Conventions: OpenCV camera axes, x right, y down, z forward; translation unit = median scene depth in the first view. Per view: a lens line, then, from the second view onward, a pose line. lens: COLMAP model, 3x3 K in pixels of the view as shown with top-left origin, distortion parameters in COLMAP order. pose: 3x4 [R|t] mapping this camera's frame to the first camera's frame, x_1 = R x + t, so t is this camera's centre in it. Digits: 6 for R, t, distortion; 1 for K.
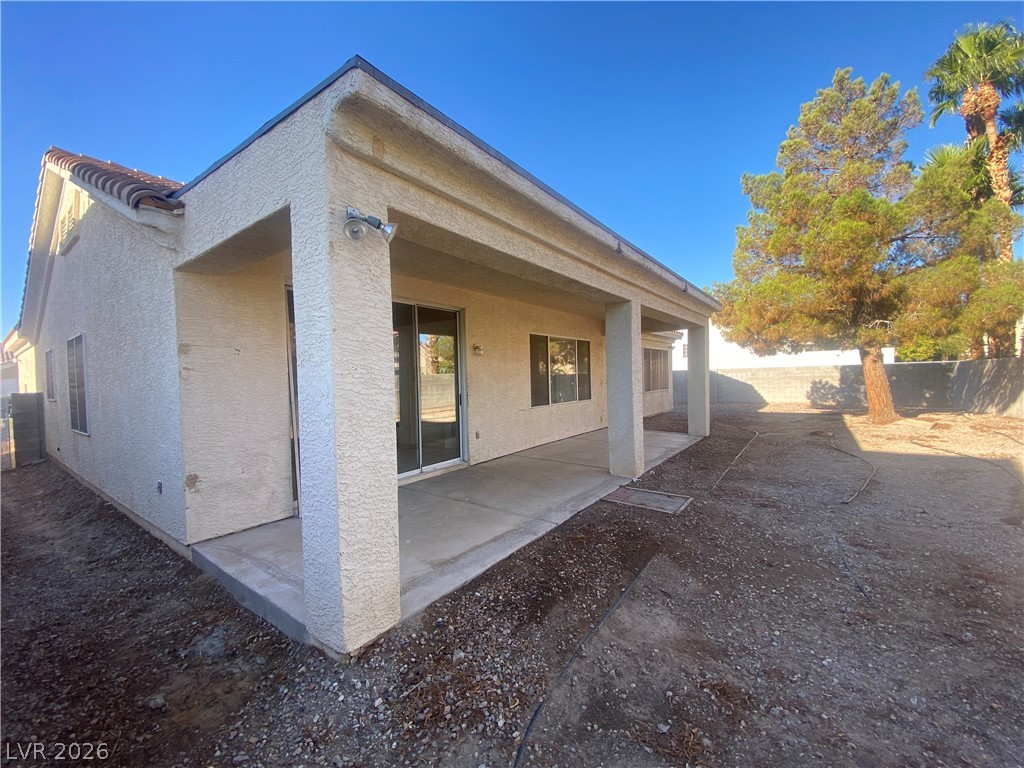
lens RADIAL K [[406.1, 0, 506.2], [0, 406.1, 386.5], [0, 0, 1]] dist [-0.001004, -0.000437]
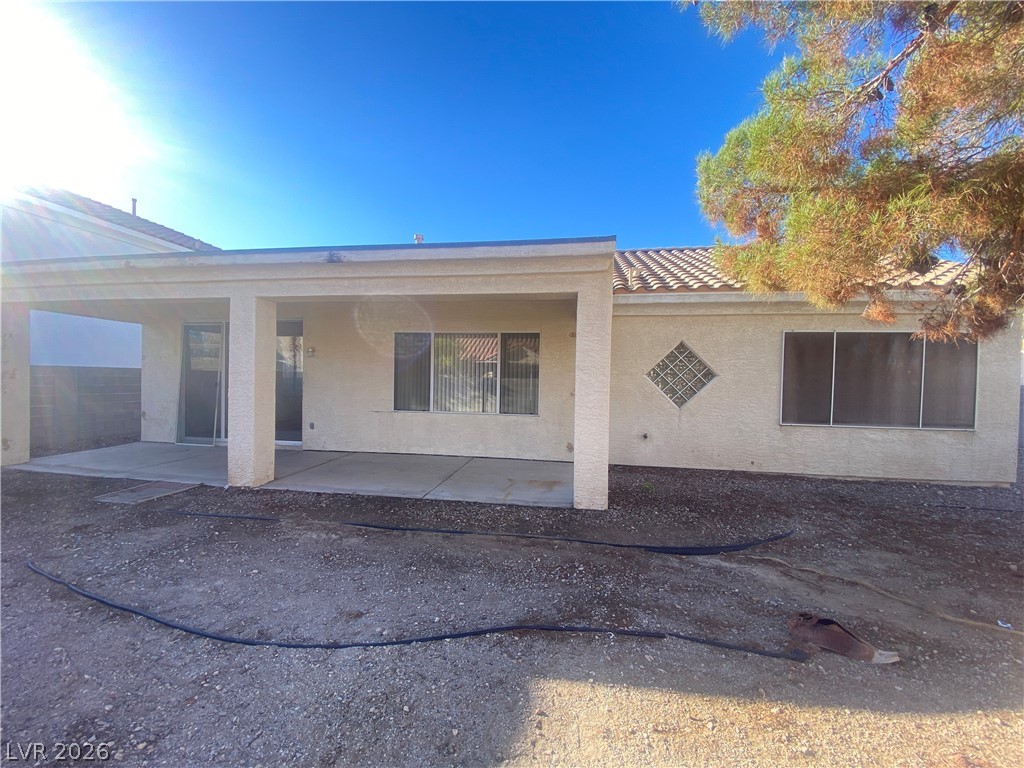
lens RADIAL K [[406.1, 0, 506.2], [0, 406.1, 386.5], [0, 0, 1]] dist [-0.001004, -0.000437]
pose [[0.448438, 0.030972, -0.893277, 1.076881], [-0.051214, 0.998648, 0.008915, -0.028119], [0.892346, 0.041750, 0.449418, 0.855529]]
